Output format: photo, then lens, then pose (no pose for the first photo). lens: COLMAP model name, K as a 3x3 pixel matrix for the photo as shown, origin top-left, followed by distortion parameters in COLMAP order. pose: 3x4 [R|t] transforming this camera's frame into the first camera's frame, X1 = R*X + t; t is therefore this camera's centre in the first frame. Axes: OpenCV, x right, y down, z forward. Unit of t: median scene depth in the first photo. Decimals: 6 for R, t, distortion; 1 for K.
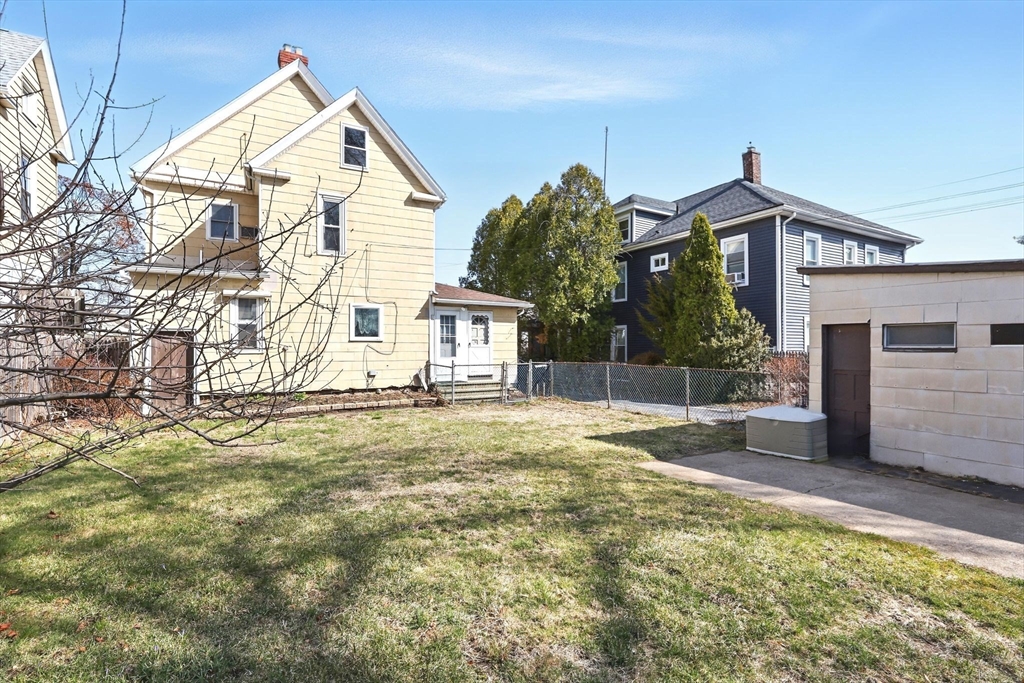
lens RADIAL K [[463.8, 0, 508.1], [0, 463.8, 339.7], [0, 0, 1]] dist [0.000002, 0.000170]
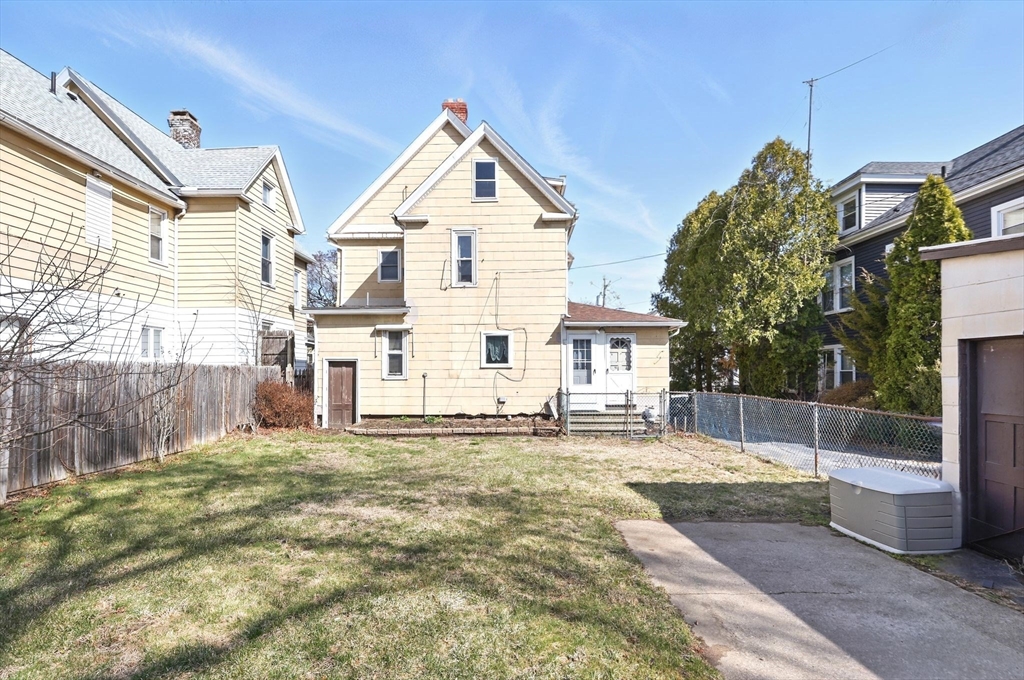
lens RADIAL K [[496.6, 0, 511.3], [0, 496.6, 360.2], [0, 0, 1]] dist [0.000170, 0.000345]
pose [[0.868386, -0.013949, -0.495693, 0.254442], [0.010277, 0.999896, -0.010134, -0.002266], [0.495782, 0.003706, 0.868439, 0.069809]]
